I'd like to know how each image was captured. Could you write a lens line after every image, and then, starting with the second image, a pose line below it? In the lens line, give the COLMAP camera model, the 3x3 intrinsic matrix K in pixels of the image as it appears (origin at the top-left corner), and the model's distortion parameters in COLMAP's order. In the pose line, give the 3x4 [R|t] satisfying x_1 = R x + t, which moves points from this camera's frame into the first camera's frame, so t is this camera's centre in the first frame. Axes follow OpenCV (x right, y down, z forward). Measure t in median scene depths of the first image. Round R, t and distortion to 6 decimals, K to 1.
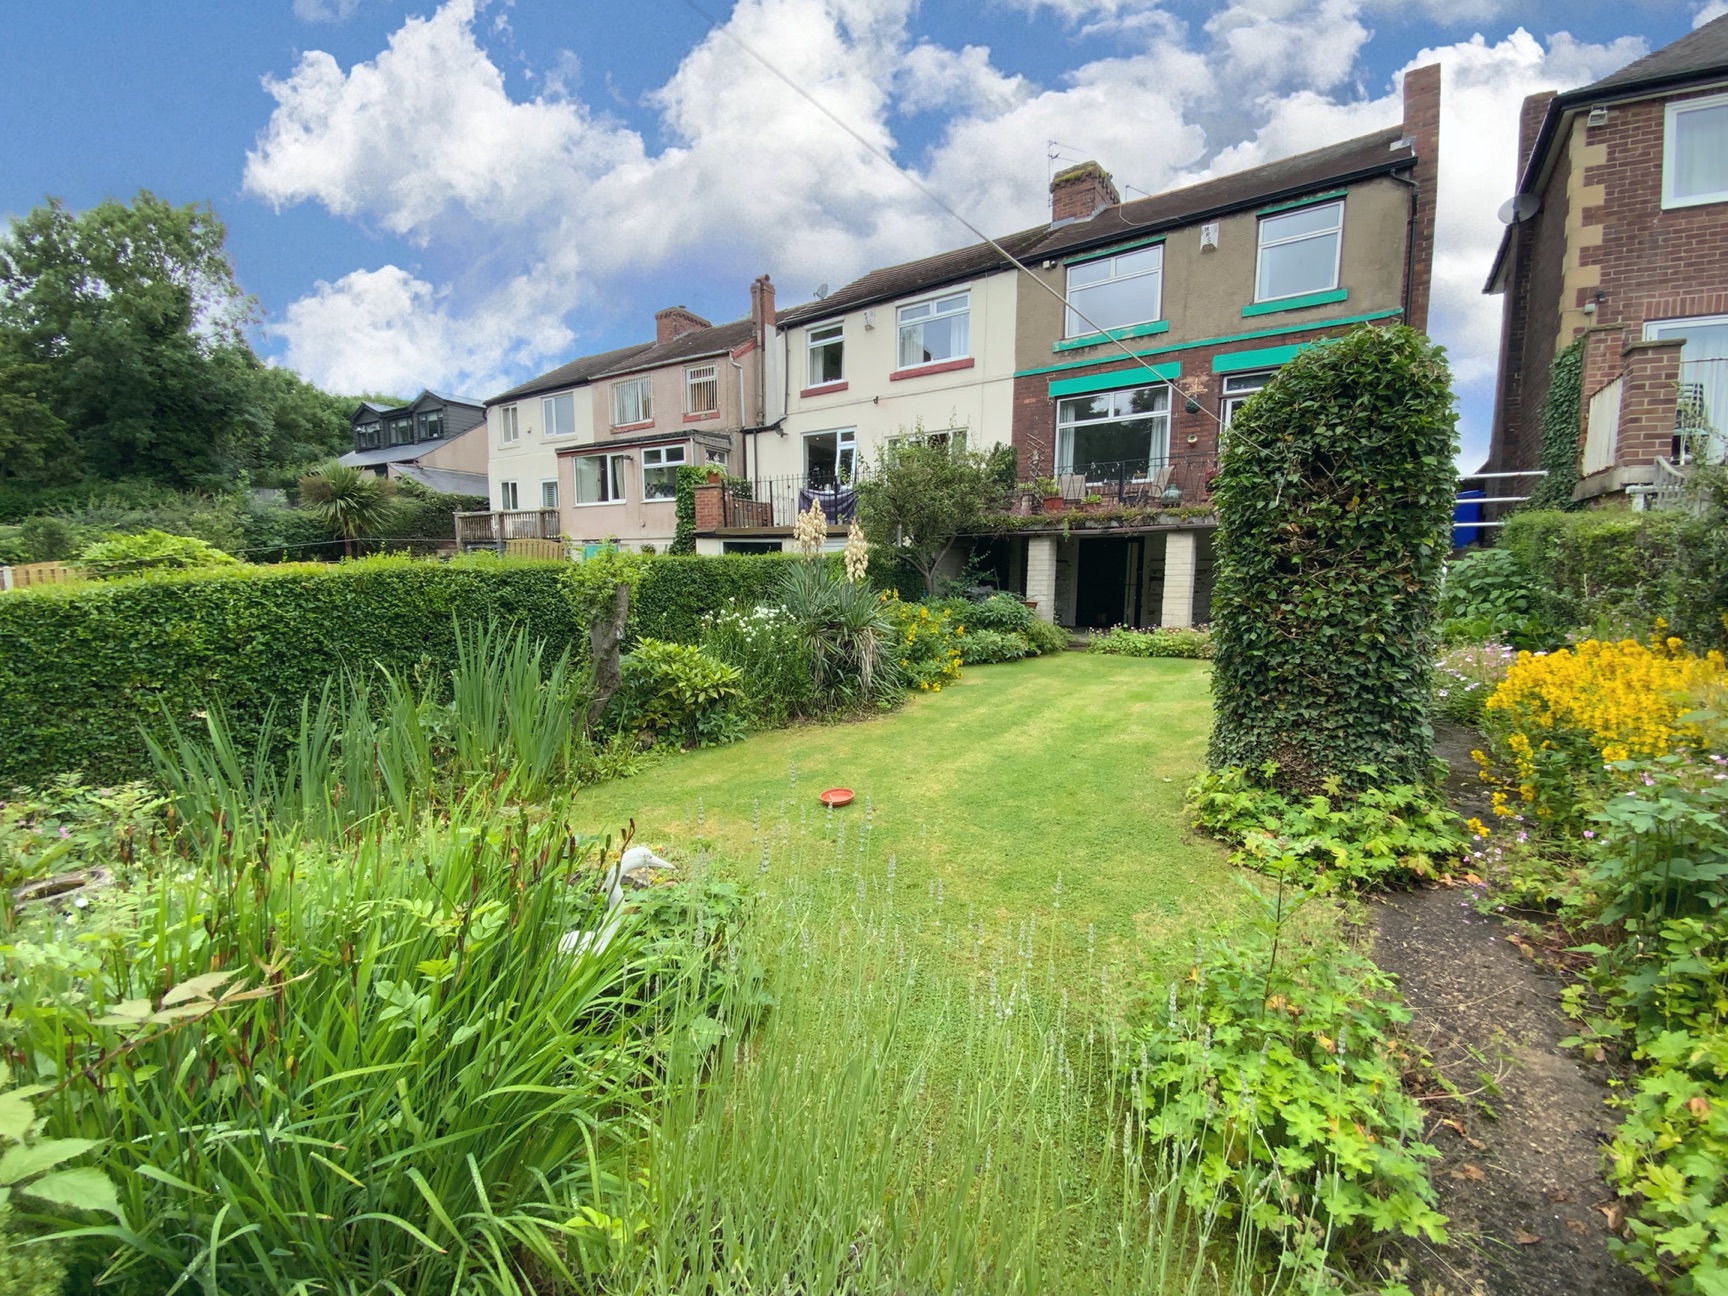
lens RADIAL K [[702.7, 0, 865.8], [0, 702.7, 640.0], [0, 0, 1]] dist [0.040907, -0.028029]
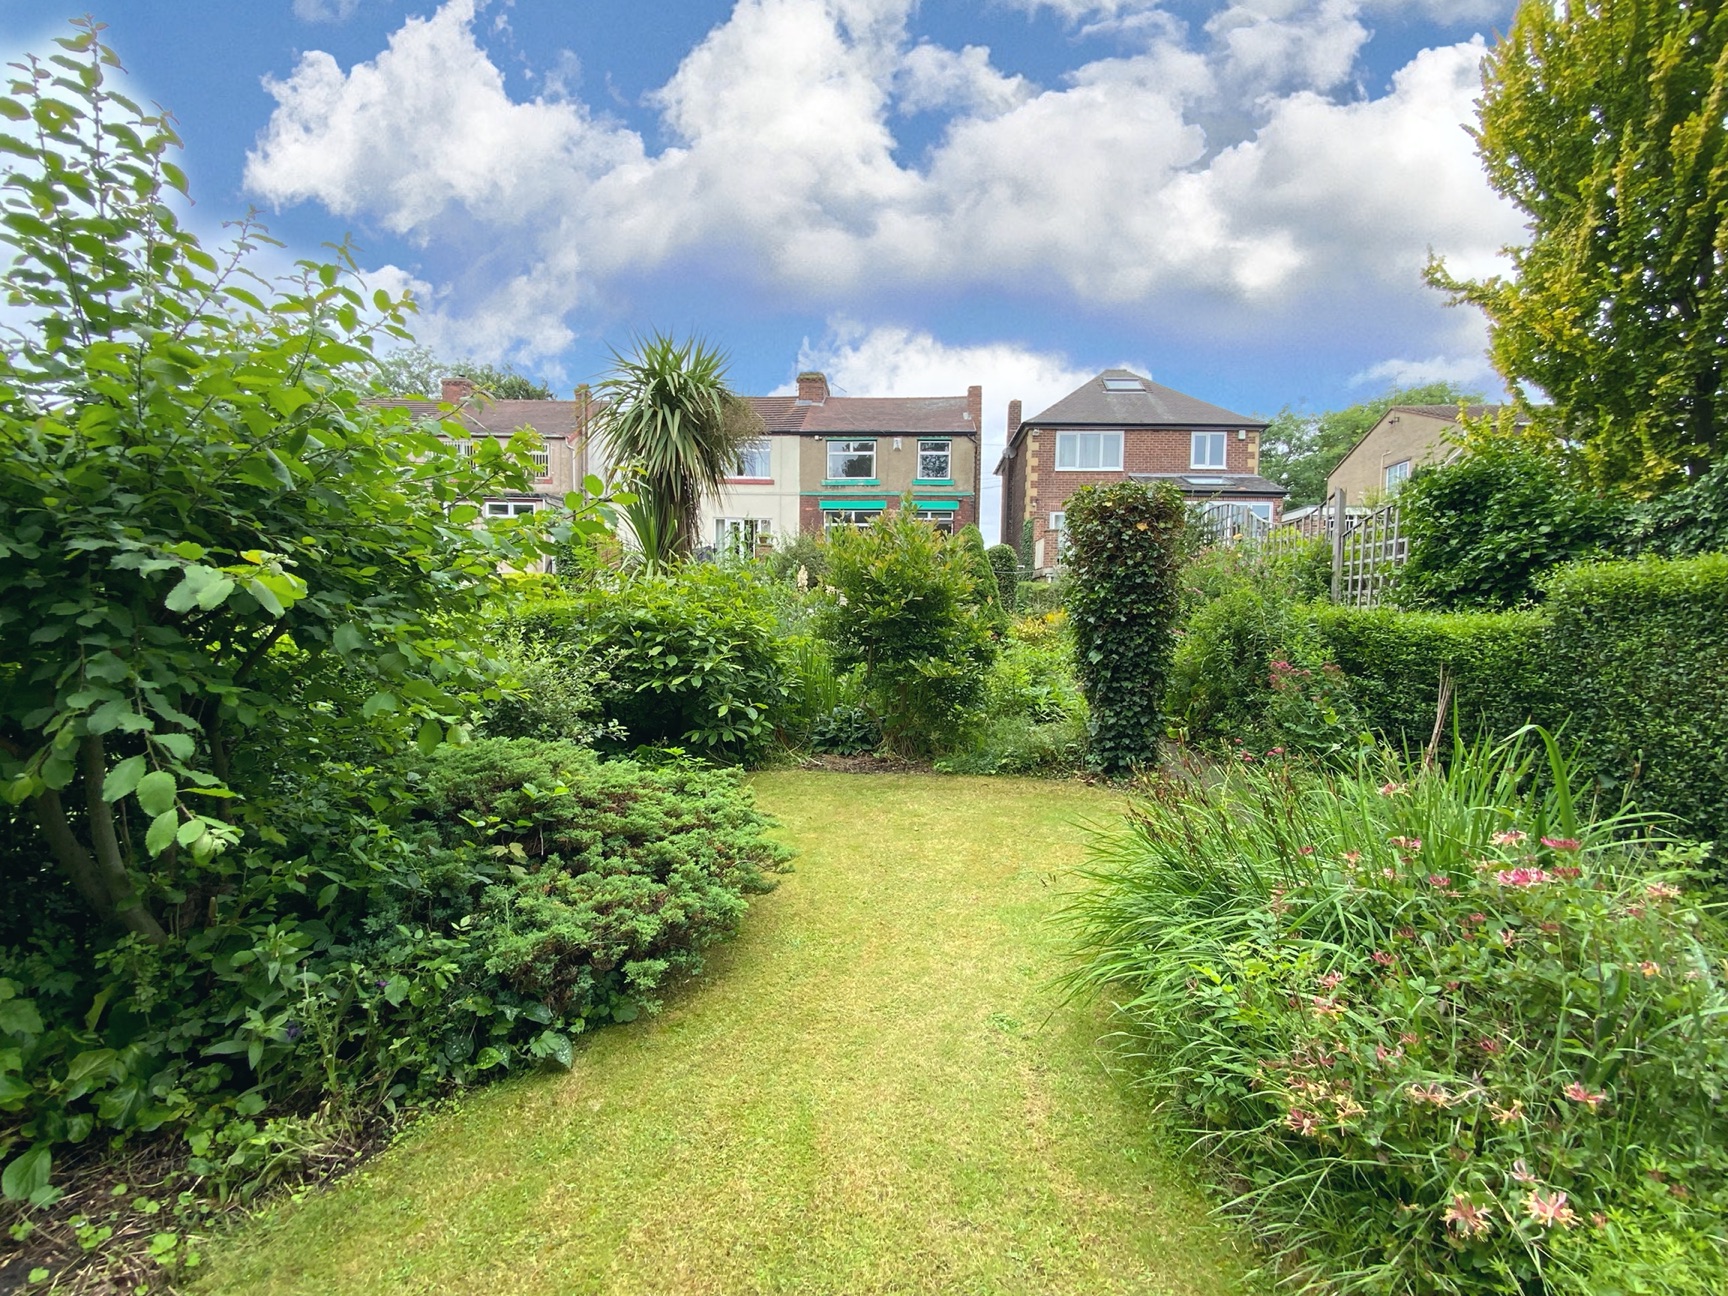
lens RADIAL K [[702.7, 0, 865.8], [0, 702.7, 640.0], [0, 0, 1]] dist [0.040907, -0.028029]
pose [[0.852645, -0.005506, 0.522461, -0.683635], [0.040774, 0.997596, -0.056031, 0.117622], [-0.520897, 0.069077, 0.850820, -0.672961]]
